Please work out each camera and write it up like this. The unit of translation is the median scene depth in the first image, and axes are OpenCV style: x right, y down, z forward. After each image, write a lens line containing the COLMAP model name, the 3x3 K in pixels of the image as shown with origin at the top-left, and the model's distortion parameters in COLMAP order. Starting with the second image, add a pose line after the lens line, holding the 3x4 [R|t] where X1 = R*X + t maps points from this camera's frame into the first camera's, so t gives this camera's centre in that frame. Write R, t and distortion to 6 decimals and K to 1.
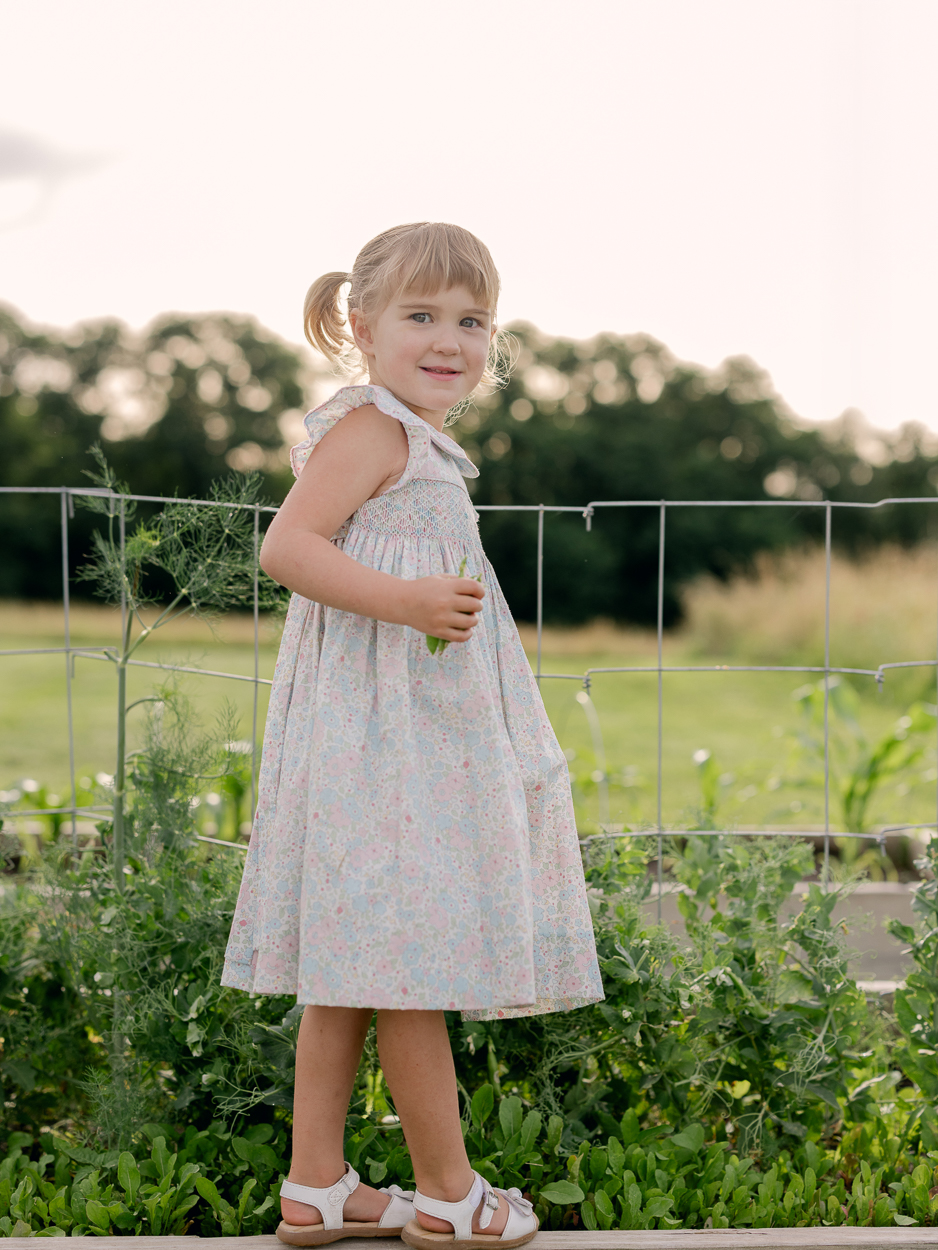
lens RADIAL K [[1783.5, 0, 458.9], [0, 1783.5, 613.0], [0, 0, 1]] dist [0.239301, 0.000000]
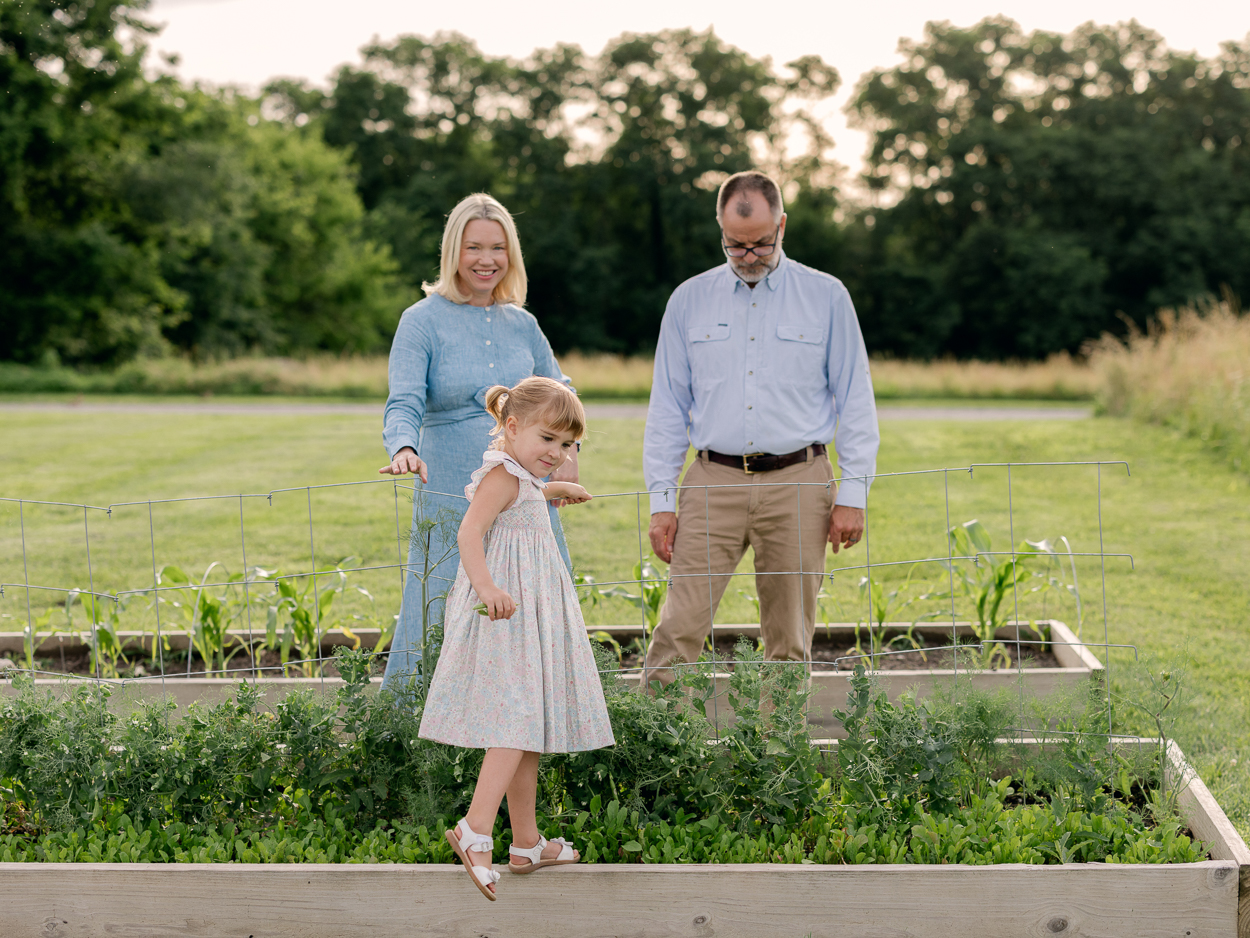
lens RADIAL K [[2786.1, 0, 622.5], [0, 2786.1, 464.4], [0, 0, 1]] dist [0.054892, 0.000000]
pose [[0.970223, -0.031373, -0.240174, 0.465061], [0.058053, 0.992795, 0.104827, -0.243686], [0.235154, -0.115648, 0.965053, -1.106702]]
